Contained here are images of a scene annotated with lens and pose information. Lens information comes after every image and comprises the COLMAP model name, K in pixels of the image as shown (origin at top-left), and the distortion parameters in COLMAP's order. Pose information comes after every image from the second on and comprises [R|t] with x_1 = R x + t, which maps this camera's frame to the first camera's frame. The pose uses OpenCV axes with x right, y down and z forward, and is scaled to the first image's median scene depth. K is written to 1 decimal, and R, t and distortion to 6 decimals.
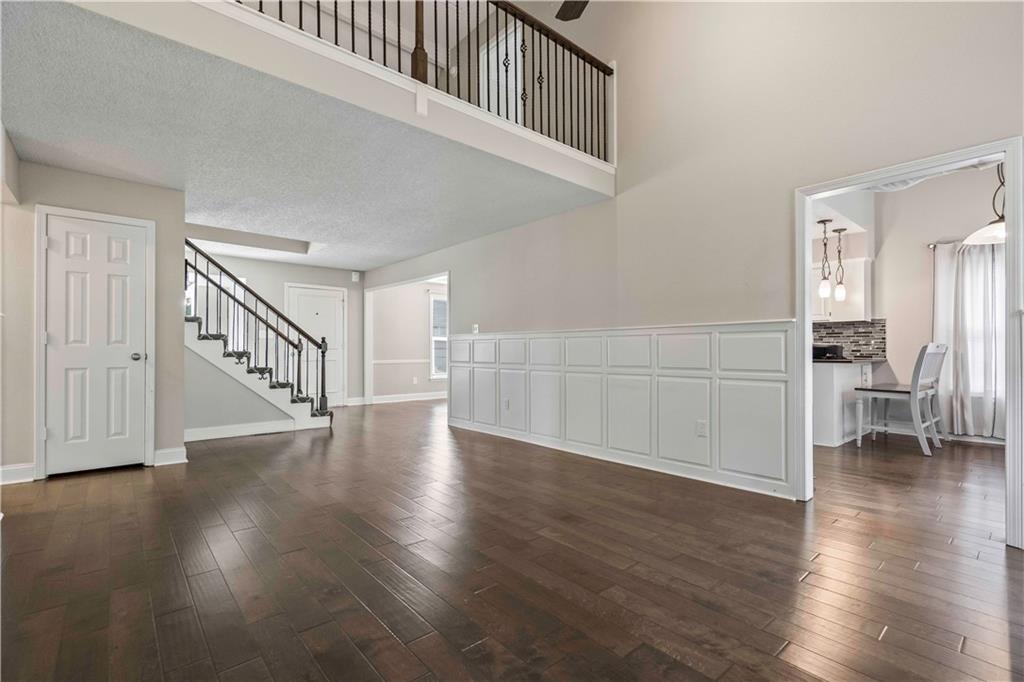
lens RADIAL K [[466.7, 0, 509.1], [0, 466.7, 345.3], [0, 0, 1]] dist [0.001558, 0.000765]
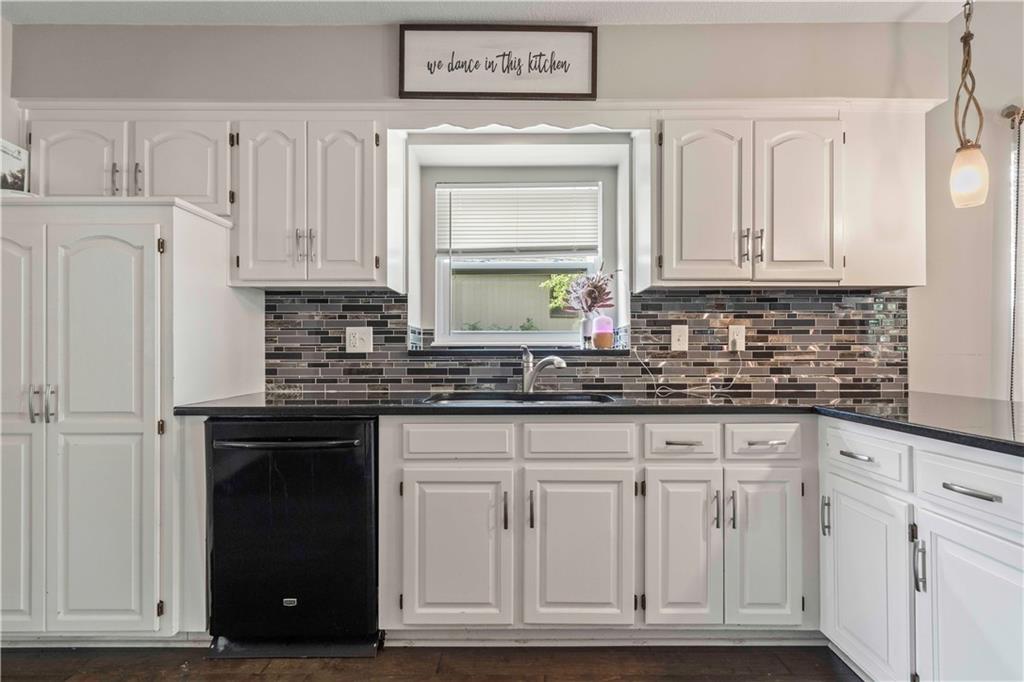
lens RADIAL K [[517.0, 0, 517.0], [0, 517.0, 348.6], [0, 0, 1]] dist [-0.001569, 0.000533]
pose [[0.660161, 0.000806, 0.751124, 0.273793], [-0.005041, 0.999982, 0.003358, -0.006272], [-0.751107, -0.006004, 0.660153, 0.982858]]
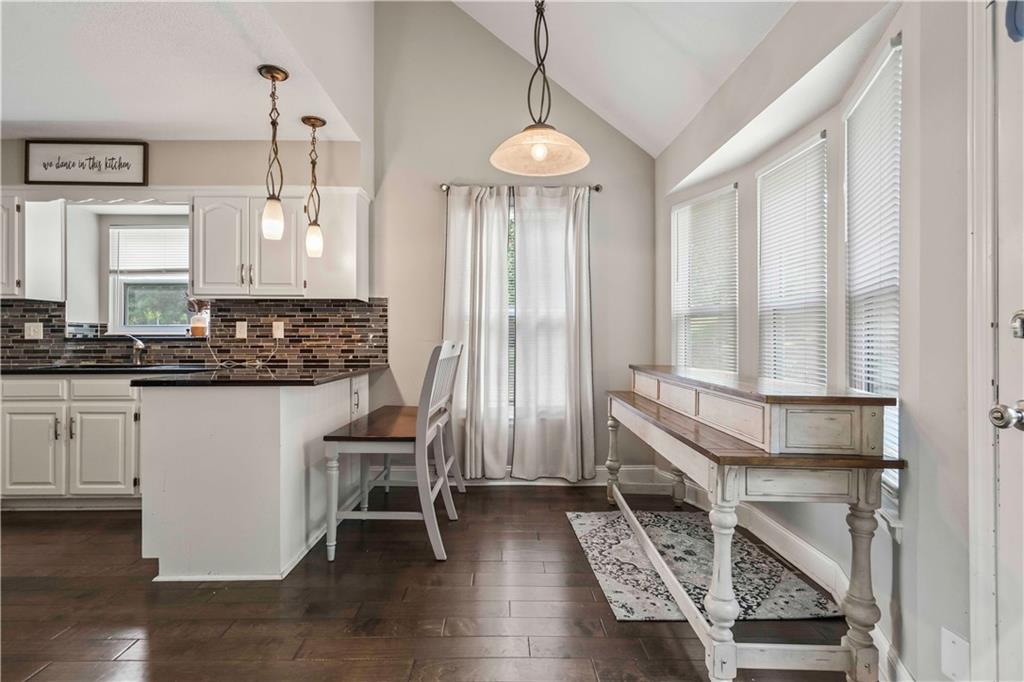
lens RADIAL K [[517.0, 0, 505.7], [0, 517.0, 336.7], [0, 0, 1]] dist [-0.001569, 0.000533]
pose [[0.646970, 0.002894, 0.762510, 0.400387], [-0.005652, 0.999984, 0.001001, -0.008338], [-0.762494, -0.004957, 0.646976, 0.456162]]
